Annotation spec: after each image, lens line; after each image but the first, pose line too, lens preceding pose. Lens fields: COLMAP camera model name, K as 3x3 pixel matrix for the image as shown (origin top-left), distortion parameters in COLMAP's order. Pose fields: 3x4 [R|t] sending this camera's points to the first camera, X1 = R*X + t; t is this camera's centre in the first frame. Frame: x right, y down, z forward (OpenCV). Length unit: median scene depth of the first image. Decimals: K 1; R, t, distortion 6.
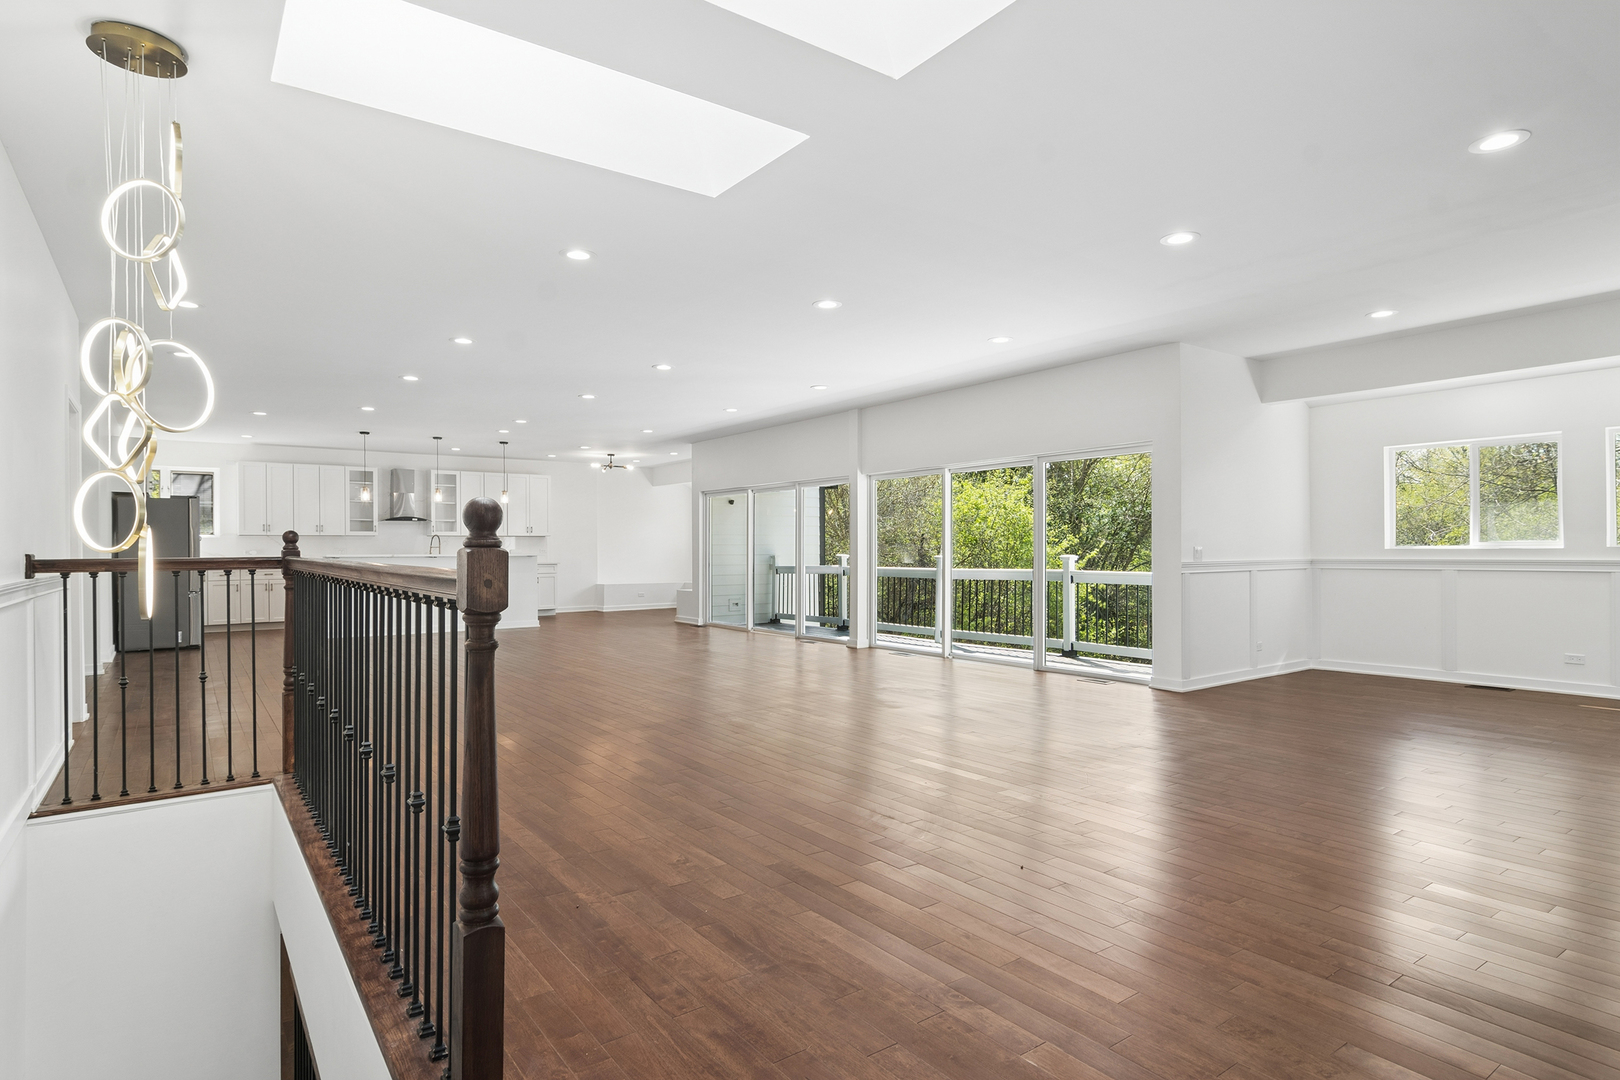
lens RADIAL K [[875.9, 0, 814.4], [0, 875.9, 543.7], [0, 0, 1]] dist [0.001852, -0.001612]
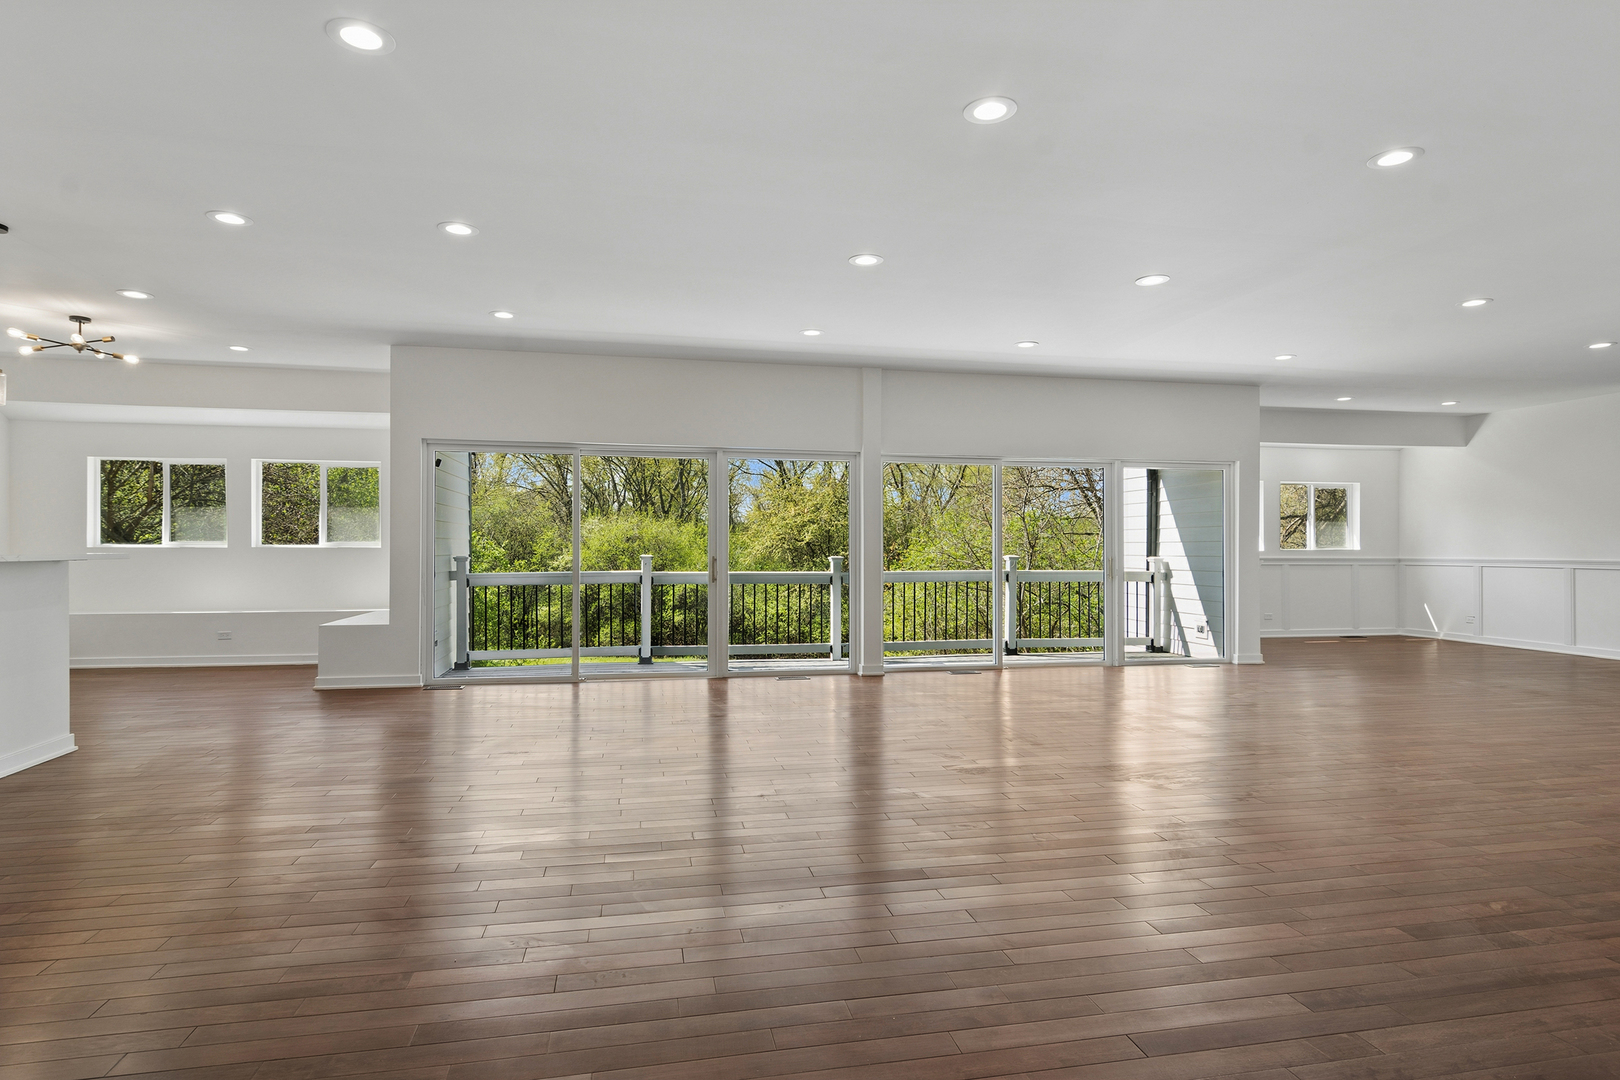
lens RADIAL K [[875.9, 0, 805.8], [0, 875.9, 543.1], [0, 0, 1]] dist [0.001852, -0.001612]
pose [[0.413854, 0.010710, 0.910280, -0.685756], [-0.010349, 0.999922, -0.007059, 0.008296], [-0.910284, -0.006500, 0.413933, 0.735108]]
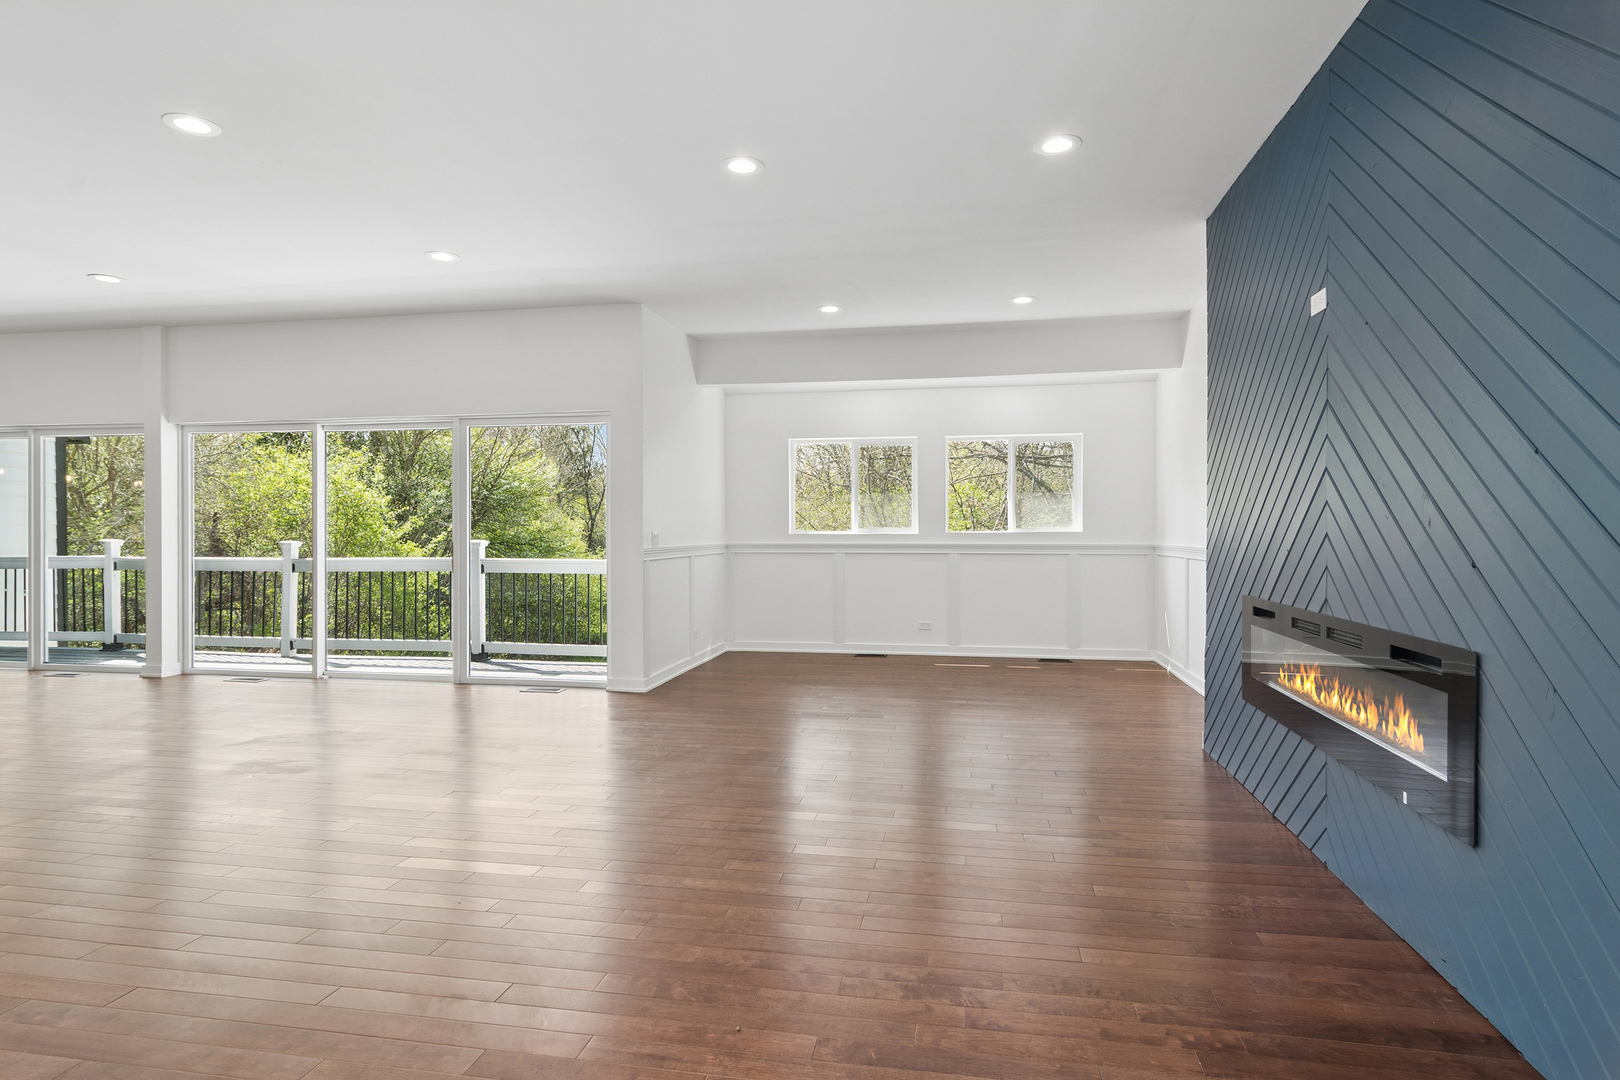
lens RADIAL K [[875.9, 0, 807.5], [0, 875.9, 535.5], [0, 0, 1]] dist [0.001852, -0.001612]
pose [[0.726299, 0.000545, 0.687378, -0.054451], [-0.007618, 0.999945, 0.007256, 0.000146], [-0.687336, -0.010506, 0.726263, 0.160308]]
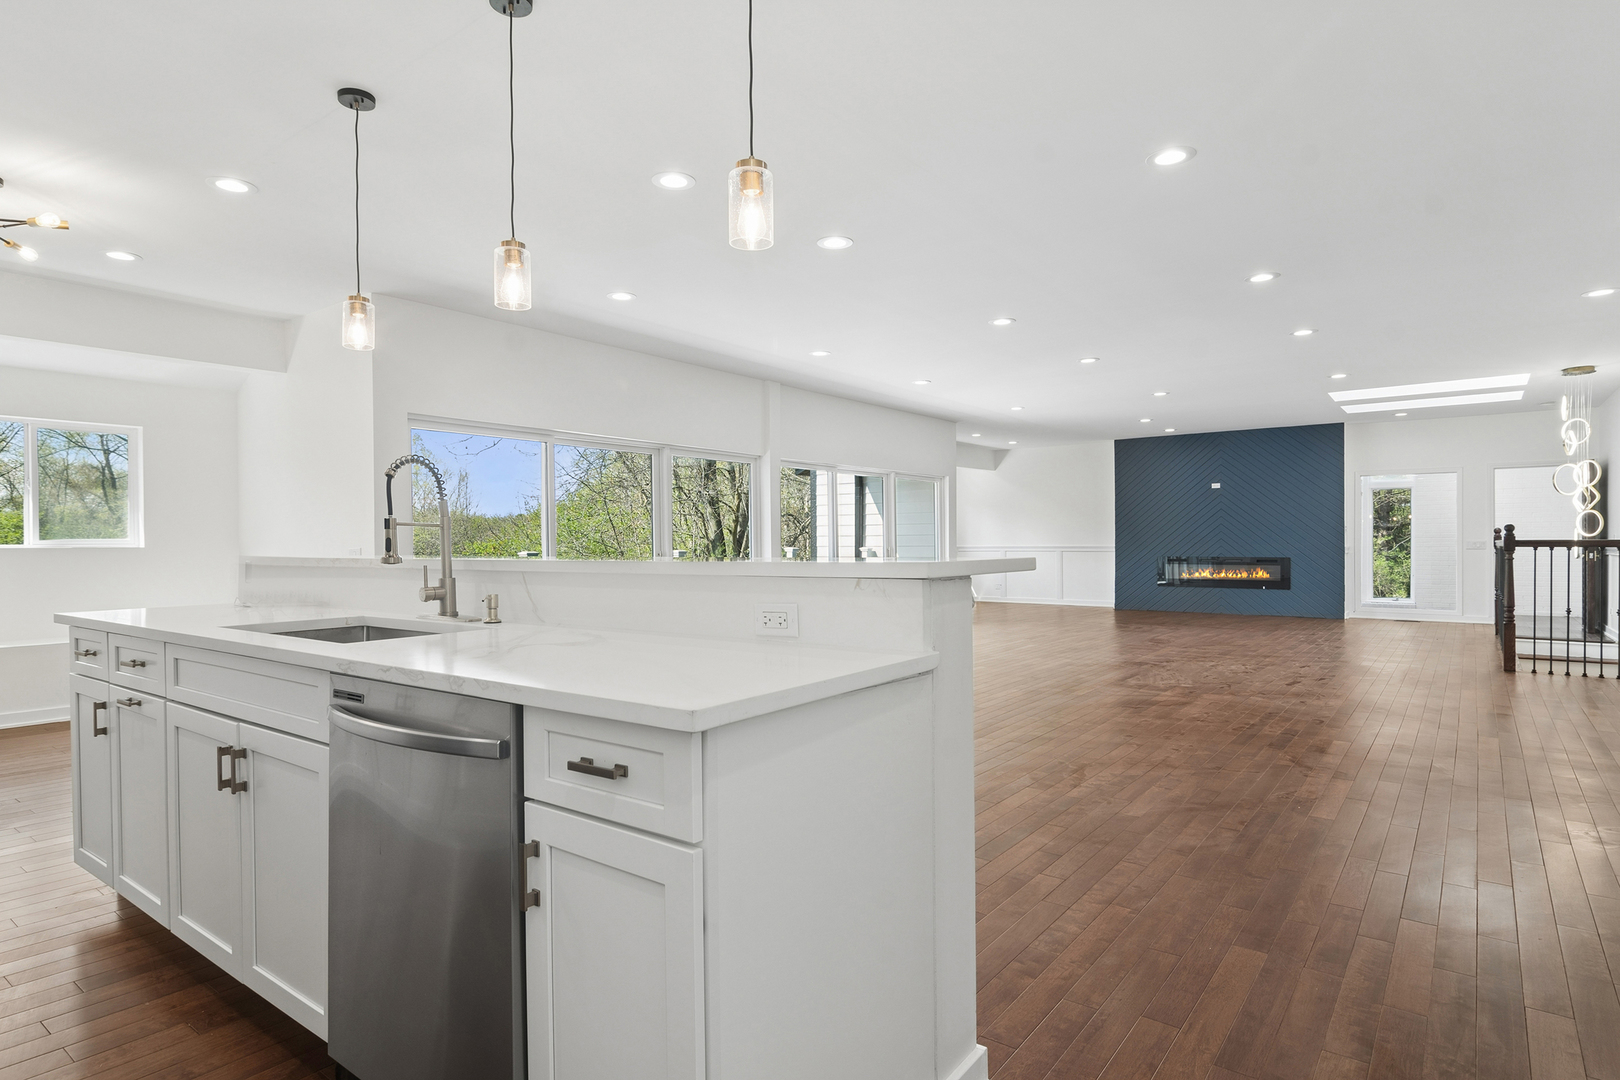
lens RADIAL K [[875.9, 0, 796.9], [0, 875.9, 545.8], [0, 0, 1]] dist [0.001852, -0.001612]
pose [[-0.281720, 0.000613, 0.959497, -0.800031], [0.001973, 0.999998, -0.000059, 0.010635], [-0.959495, 0.001877, -0.281721, 1.225688]]
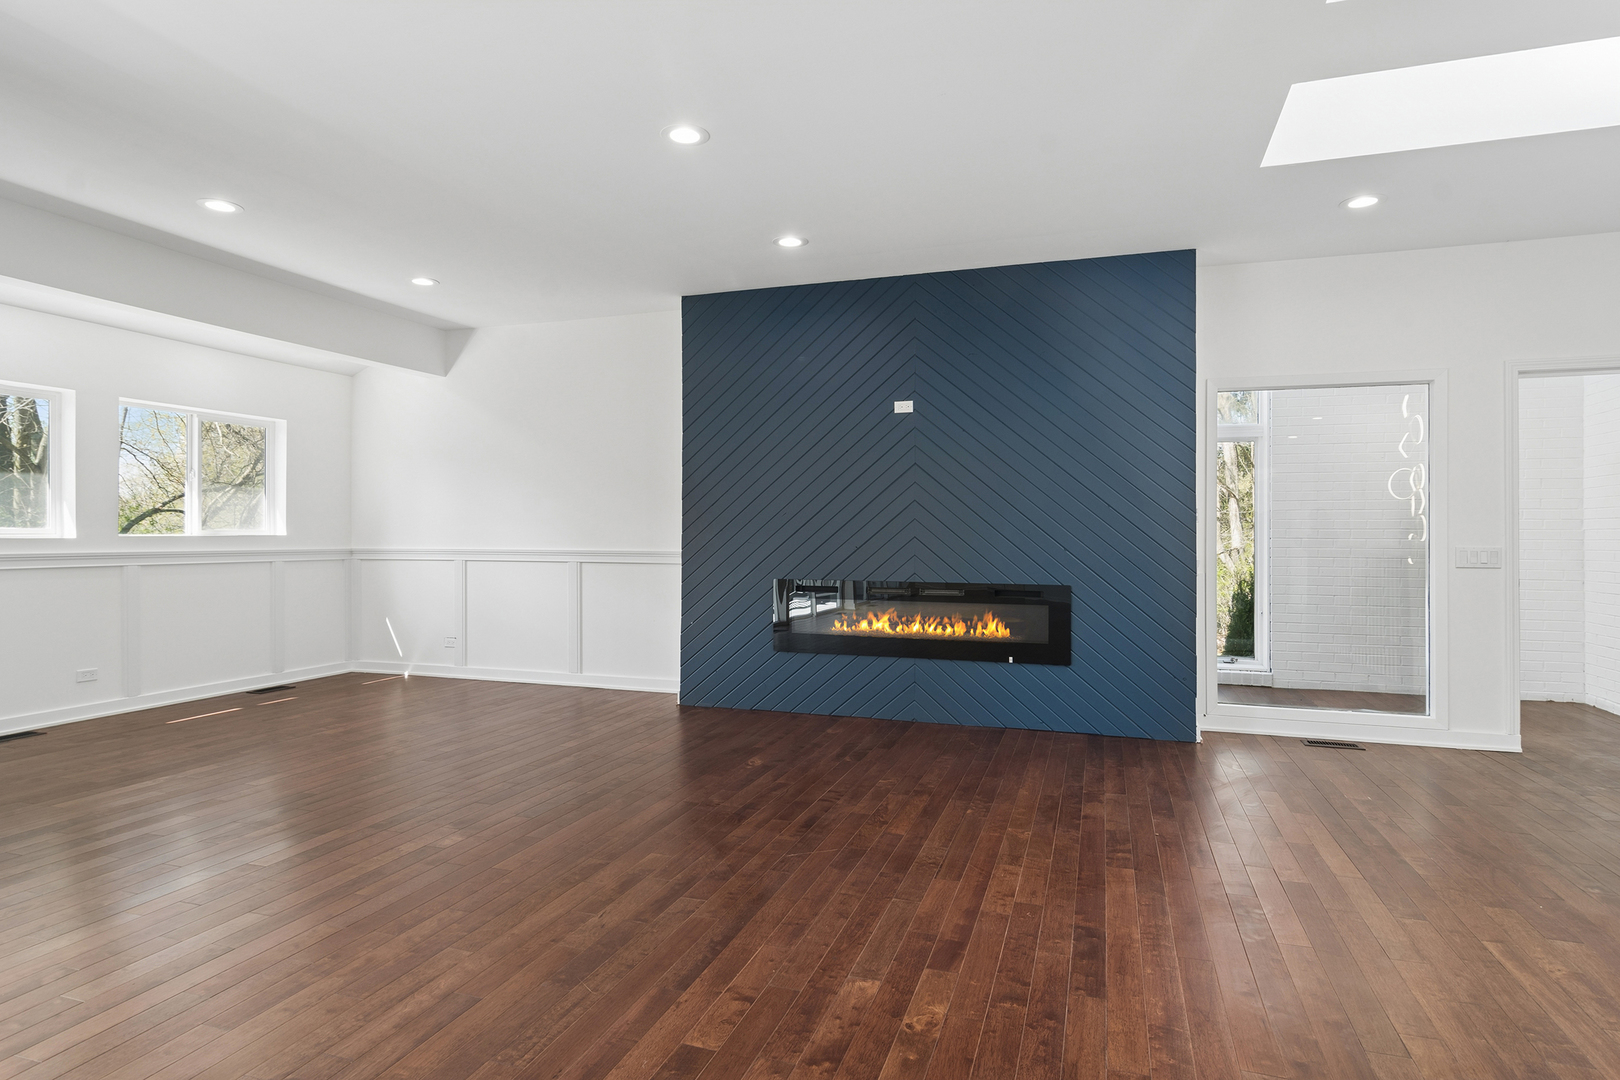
lens RADIAL K [[875.9, 0, 814.1], [0, 875.9, 536.0], [0, 0, 1]] dist [0.001852, -0.001612]
pose [[-0.583324, 0.000675, 0.812239, -0.126040], [-0.006151, 0.999967, -0.005249, 0.003089], [-0.812216, -0.008058, -0.583301, 0.614450]]
